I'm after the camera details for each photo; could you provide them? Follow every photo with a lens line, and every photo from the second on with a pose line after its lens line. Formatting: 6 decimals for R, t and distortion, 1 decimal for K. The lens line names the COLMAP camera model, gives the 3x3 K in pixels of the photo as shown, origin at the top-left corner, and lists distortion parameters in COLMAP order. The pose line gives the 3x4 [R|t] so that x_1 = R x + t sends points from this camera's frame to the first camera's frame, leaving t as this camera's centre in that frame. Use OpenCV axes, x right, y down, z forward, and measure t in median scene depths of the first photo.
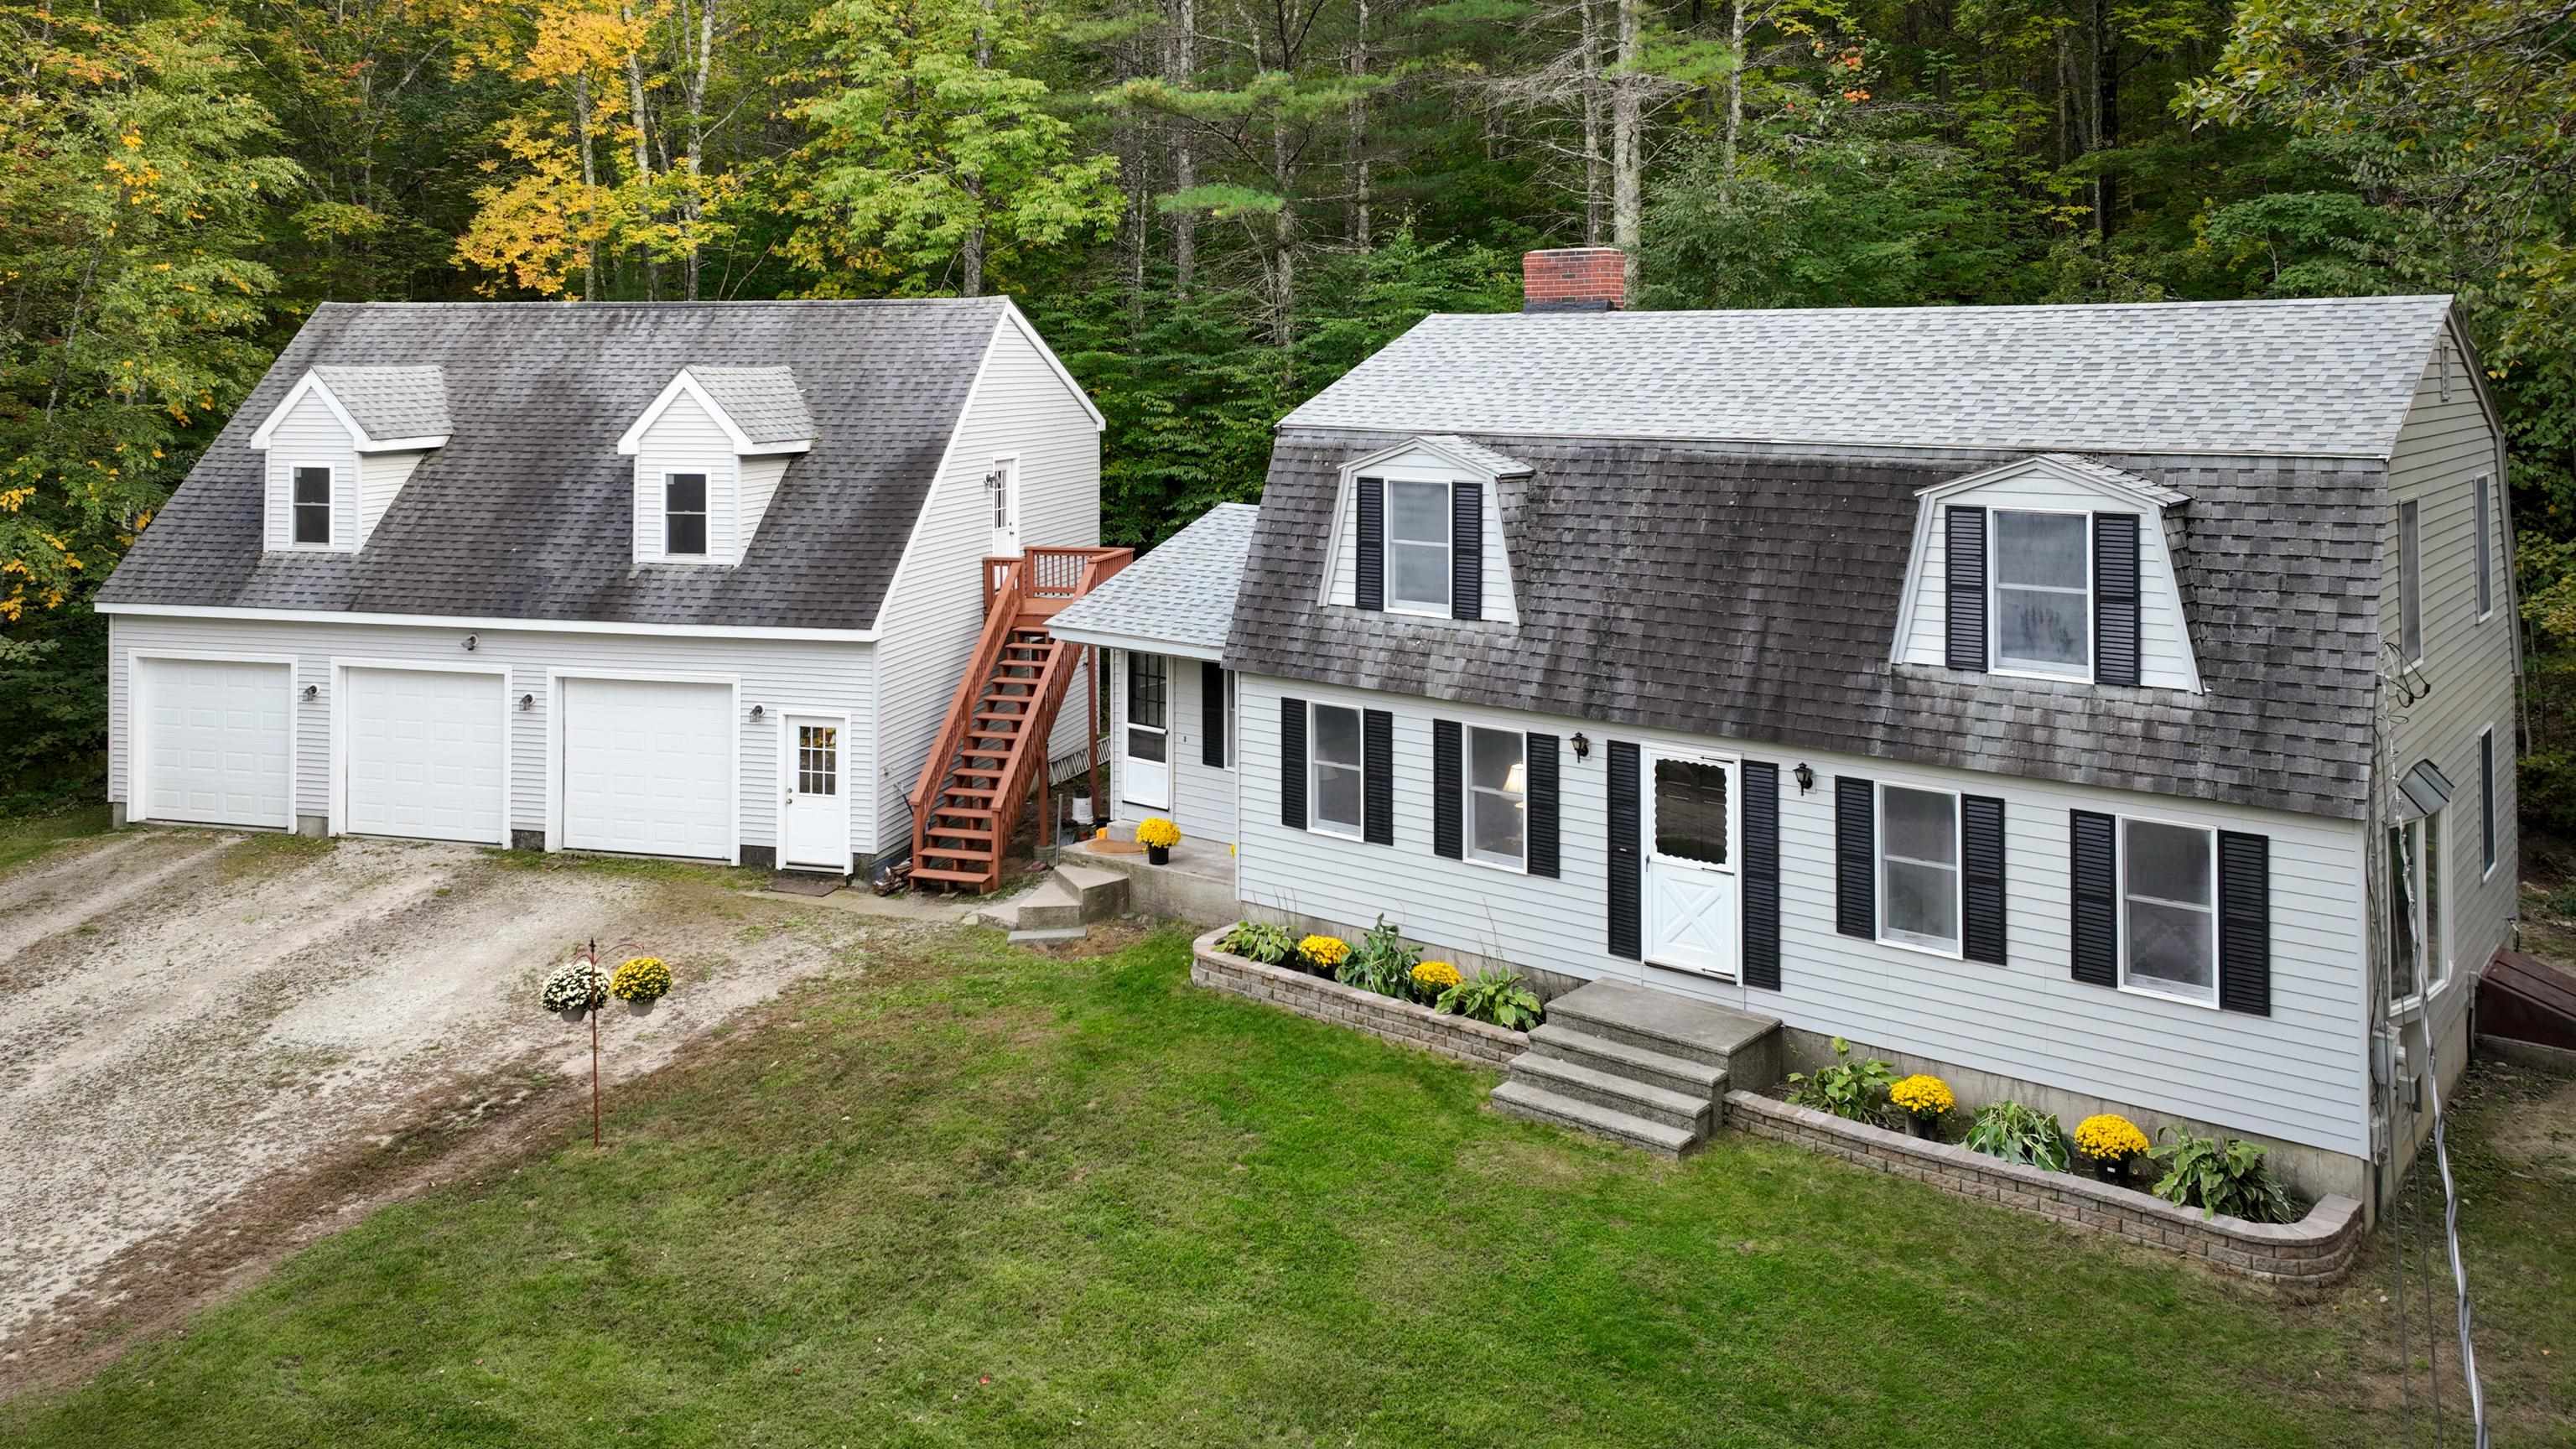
lens RADIAL K [[1906.4, 0, 1251.8], [0, 1906.4, 340.6], [0, 0, 1]] dist [0.002552, -0.003607]
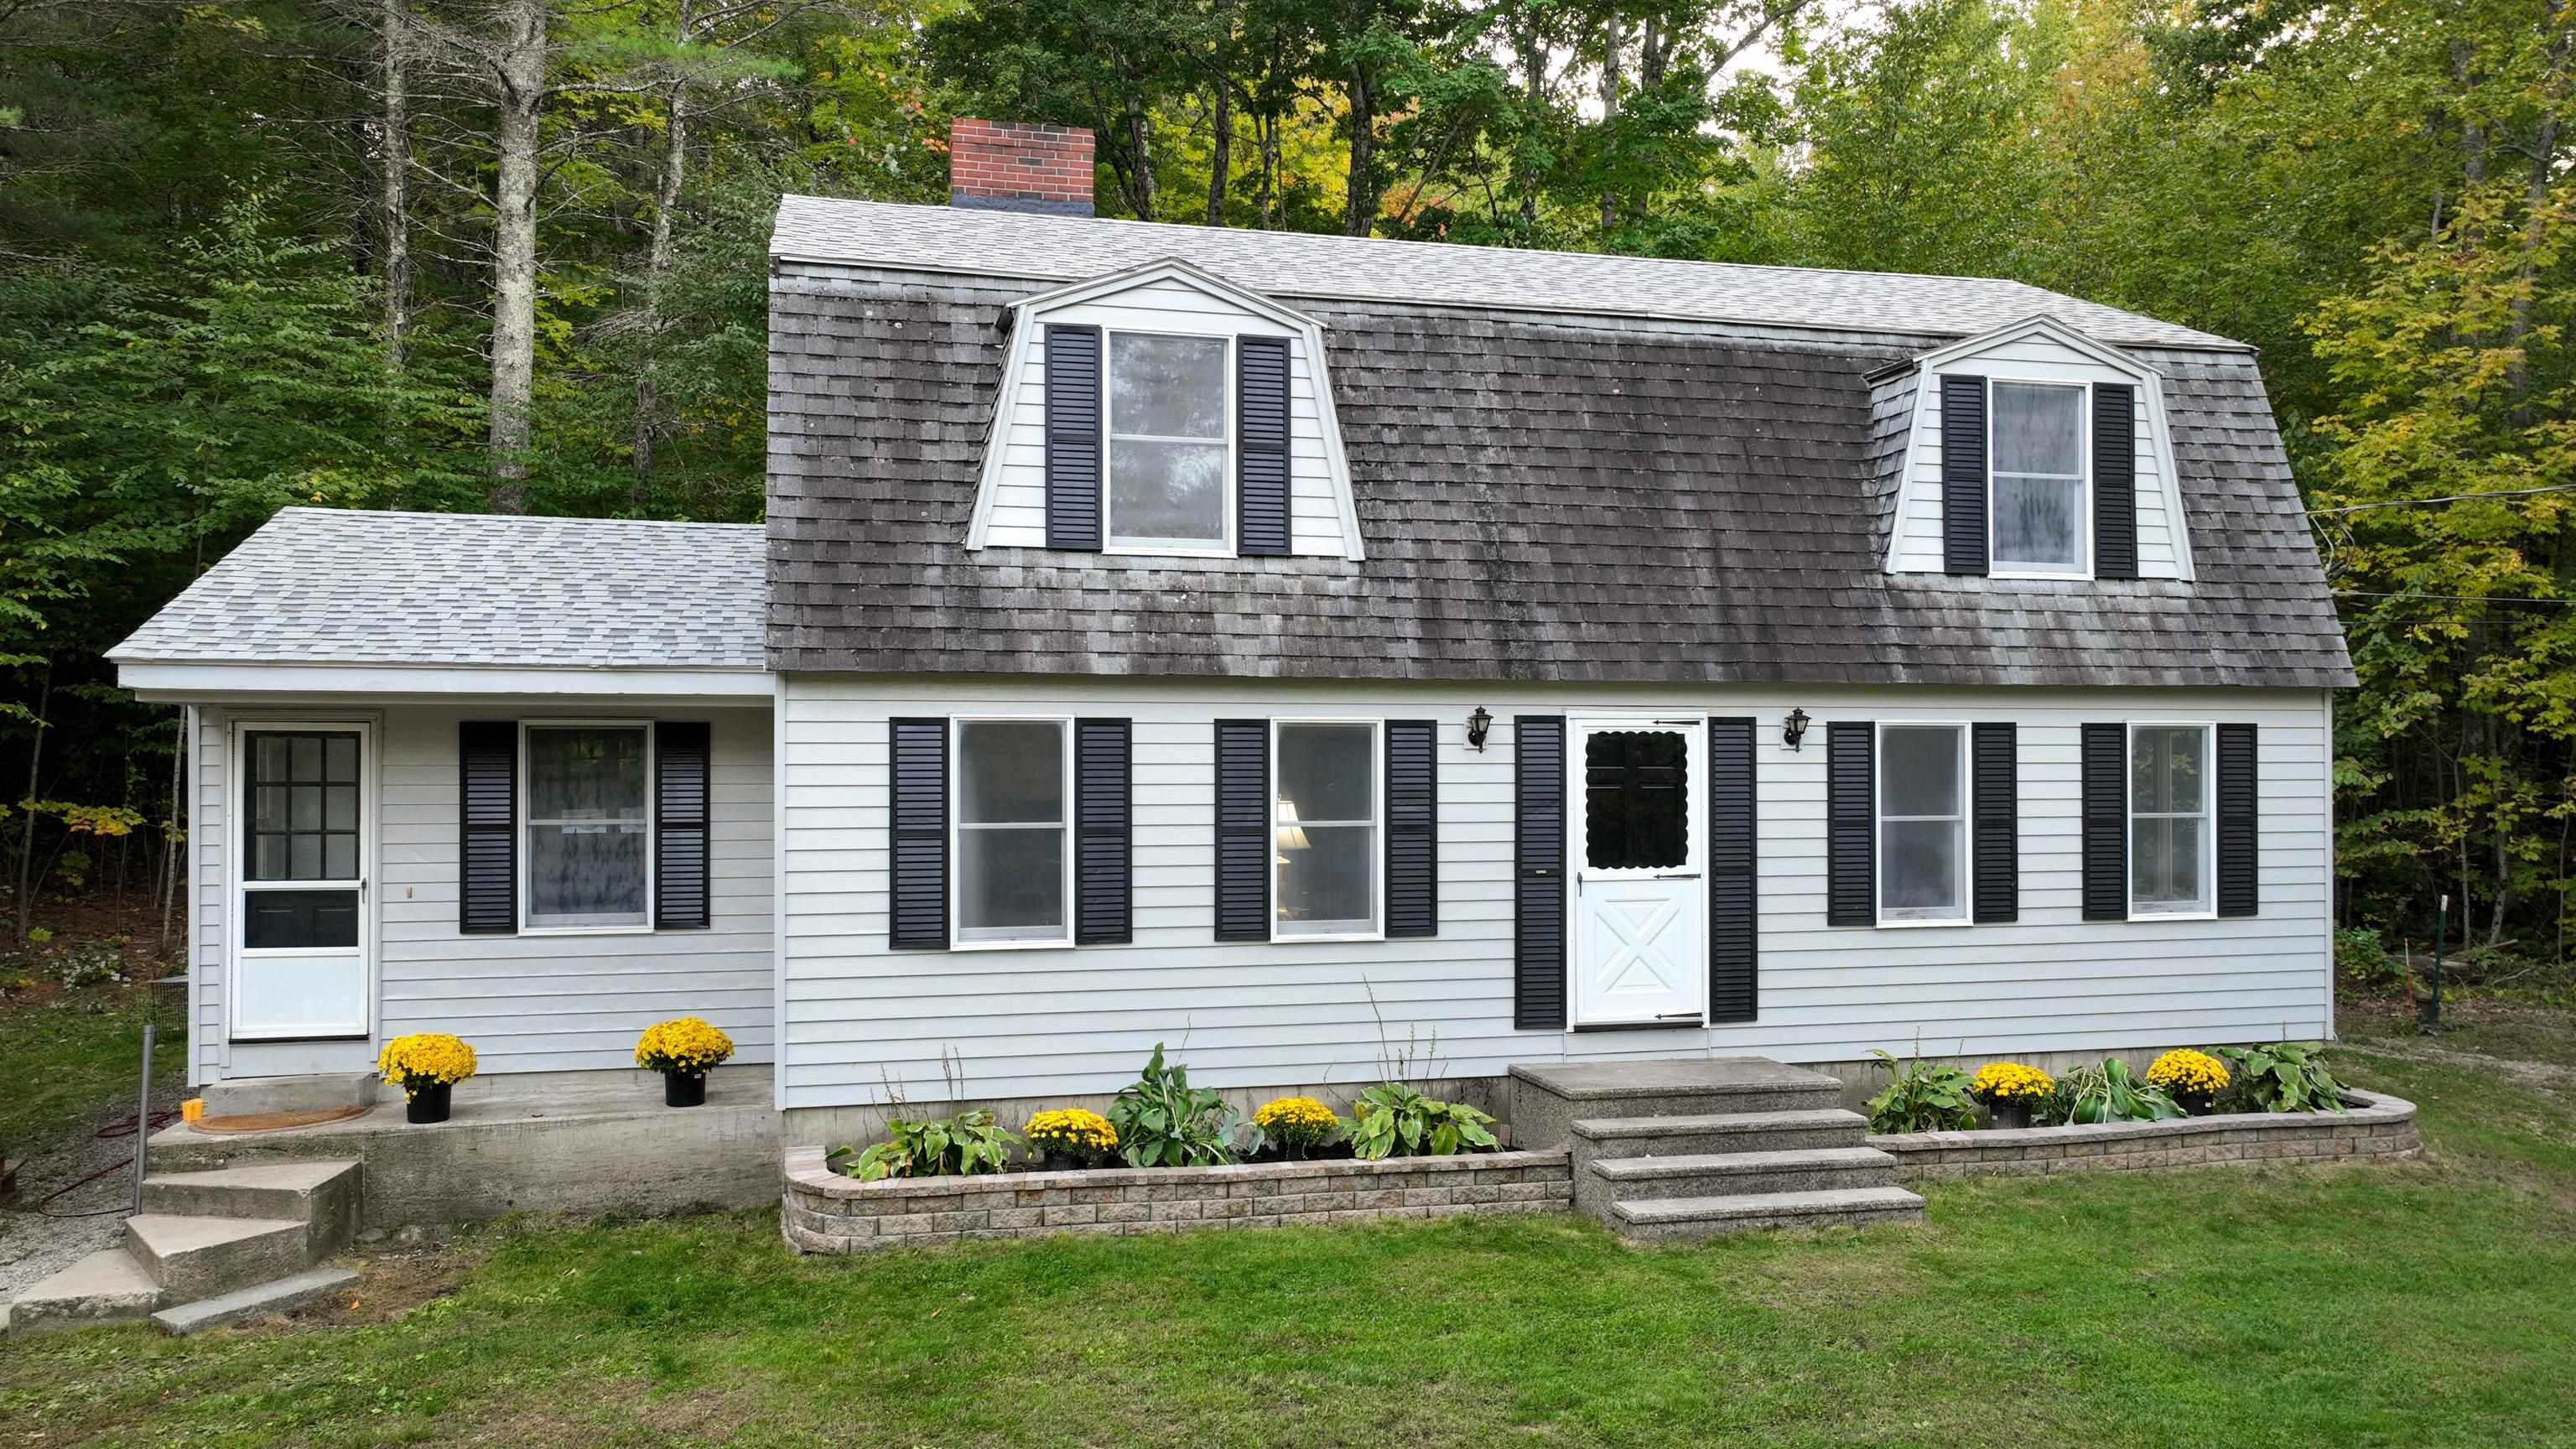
lens RADIAL K [[1835.0, 0, 1306.3], [0, 1835.0, 770.9], [0, 0, 1]] dist [0.008996, 0.002480]
pose [[0.602383, -0.006084, 0.798184, -0.362928], [-0.008895, 0.999858, 0.014333, 0.209912], [-0.798157, -0.015734, 0.602244, 0.632735]]
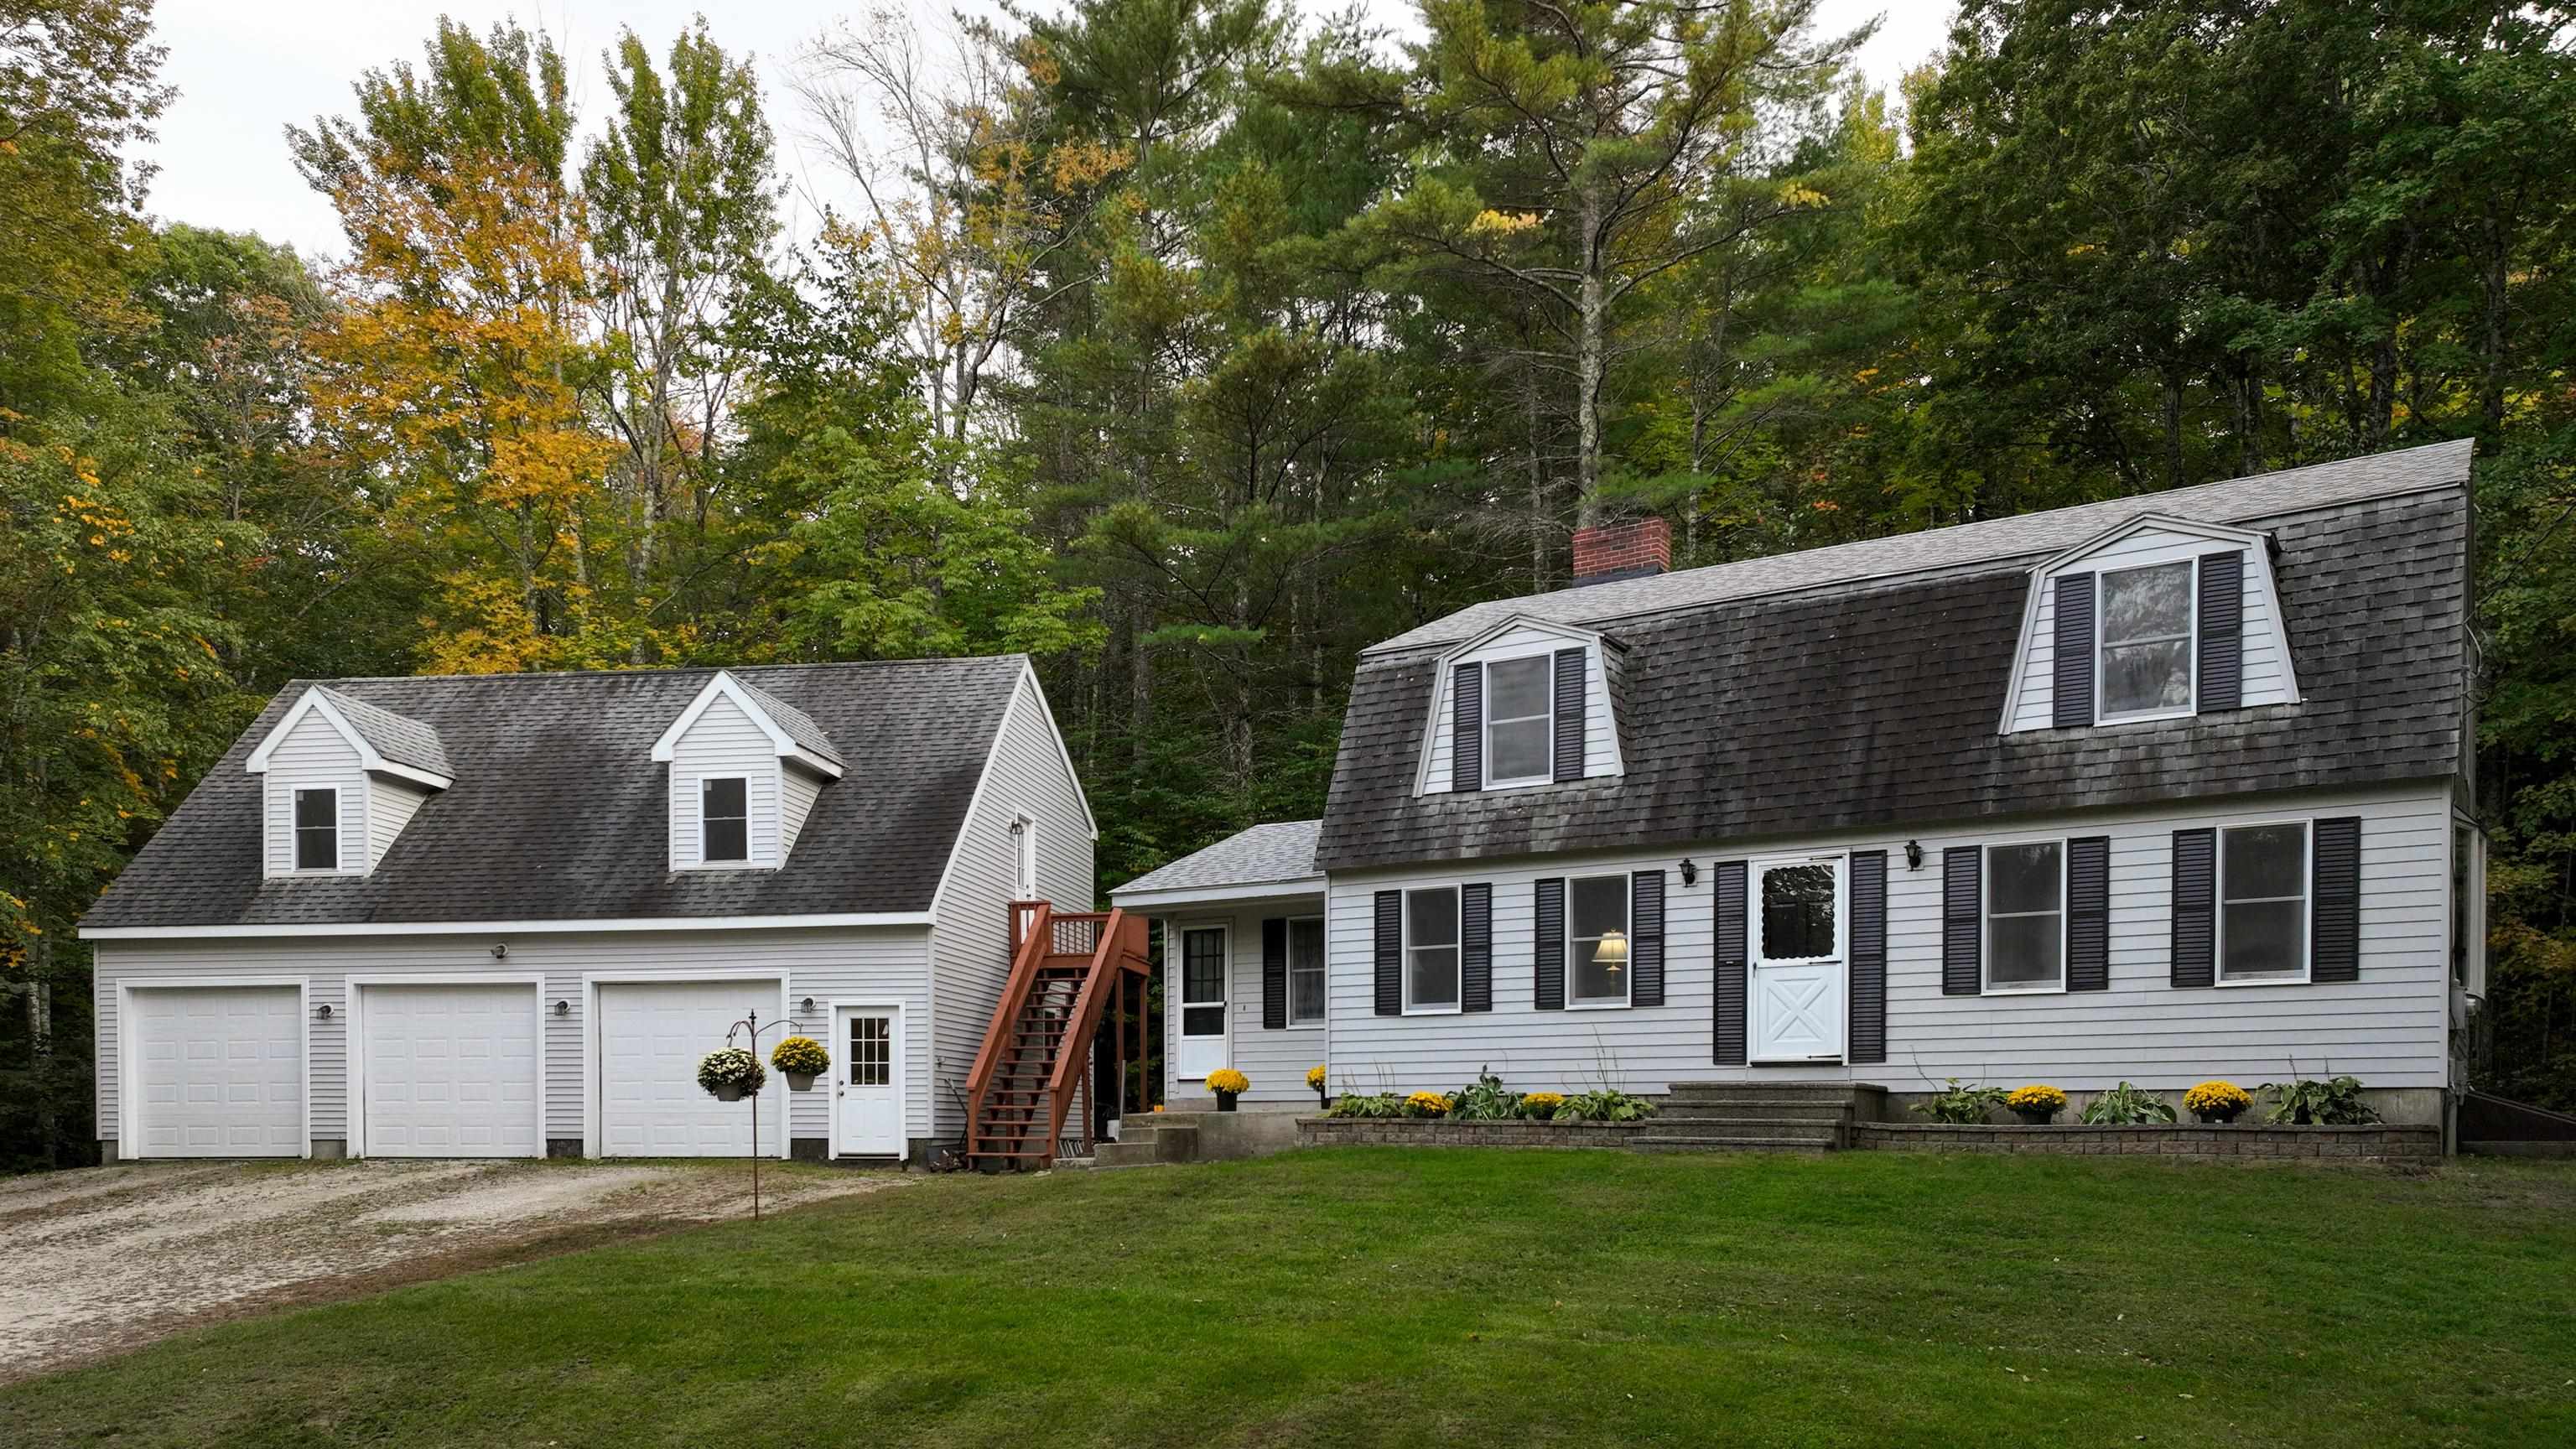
lens RADIAL K [[1879.4, 0, 1284.2], [0, 1879.4, 1162.0], [0, 0, 1]] dist [0.004034, -0.001077]
pose [[0.993988, -0.004760, 0.109390, -0.158038], [0.000782, 0.999338, 0.036382, 0.321004], [-0.109491, -0.036077, 0.993333, -0.015435]]
